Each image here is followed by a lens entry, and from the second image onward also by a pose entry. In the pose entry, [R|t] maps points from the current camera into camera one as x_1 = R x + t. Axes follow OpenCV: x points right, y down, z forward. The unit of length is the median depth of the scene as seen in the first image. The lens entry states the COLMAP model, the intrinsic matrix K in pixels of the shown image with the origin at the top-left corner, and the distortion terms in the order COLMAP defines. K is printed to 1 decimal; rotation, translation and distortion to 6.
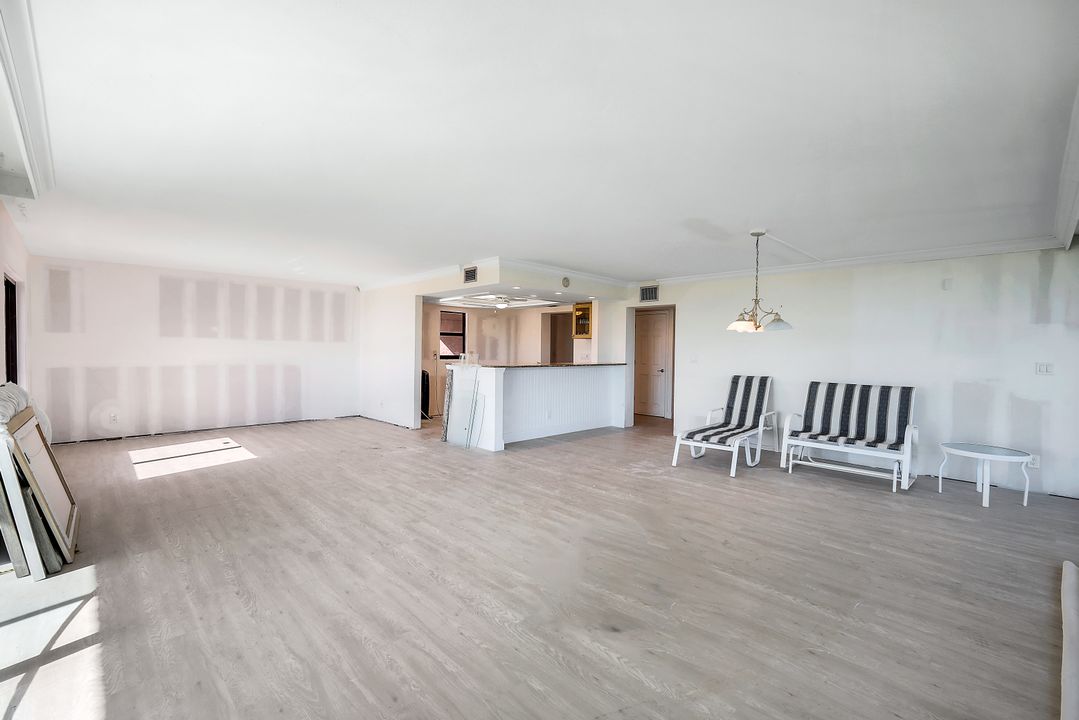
lens RADIAL K [[472.3, 0, 543.0], [0, 472.3, 355.1], [0, 0, 1]] dist [0.001230, 0.000109]
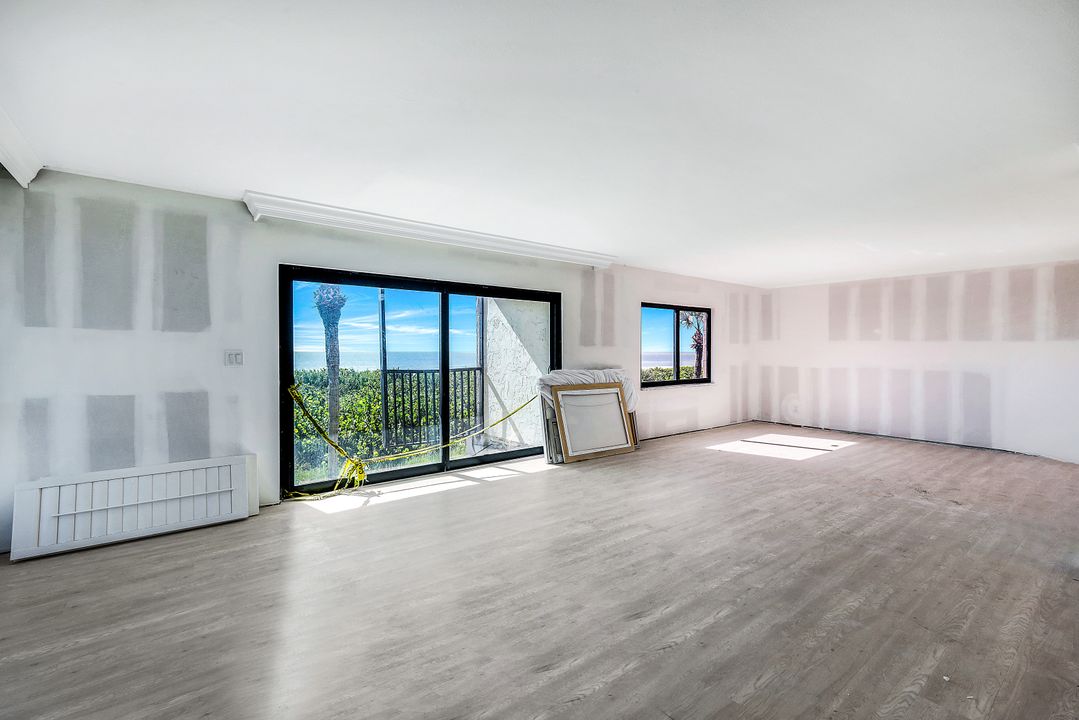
lens RADIAL K [[472.3, 0, 543.0], [0, 472.3, 355.1], [0, 0, 1]] dist [0.001230, 0.000109]
pose [[-0.108253, -0.001289, -0.994123, 0.387611], [-0.017124, 0.999853, 0.000569, 0.005360], [0.993976, 0.017085, -0.108259, 0.495762]]
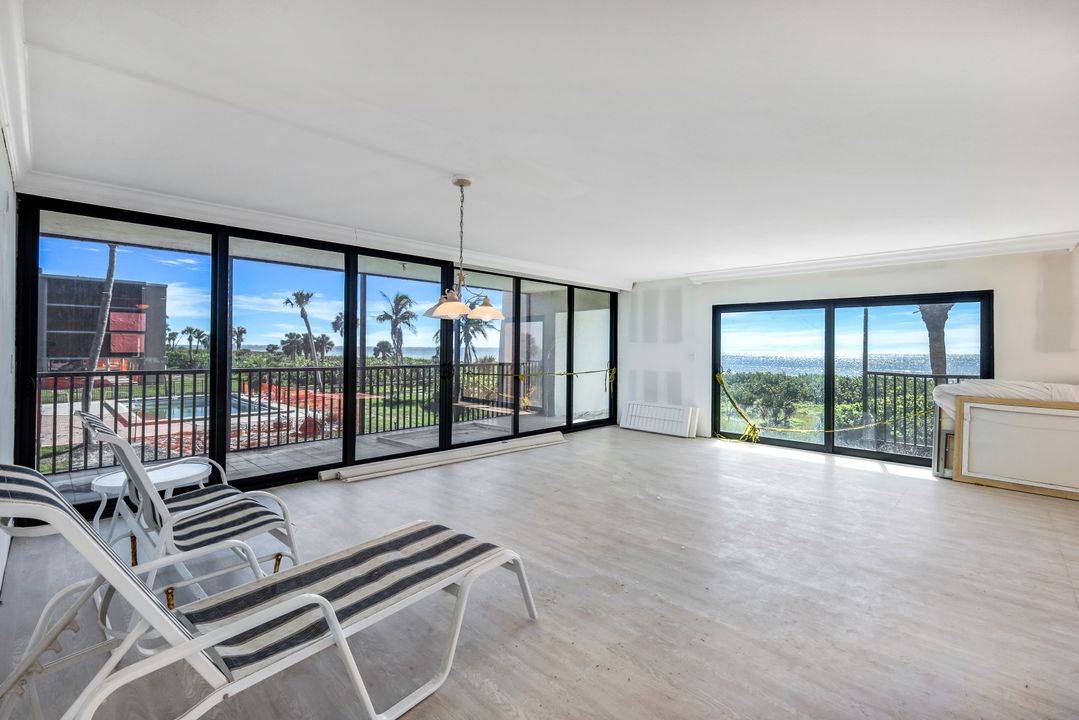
lens RADIAL K [[480.2, 0, 545.2], [0, 480.2, 345.5], [0, 0, 1]] dist [0.001256, 0.000435]
pose [[-0.999236, -0.022348, -0.032047, 0.239133], [-0.022621, 0.999711, 0.008171, -0.012342], [0.031855, 0.008889, -0.999453, 1.198819]]
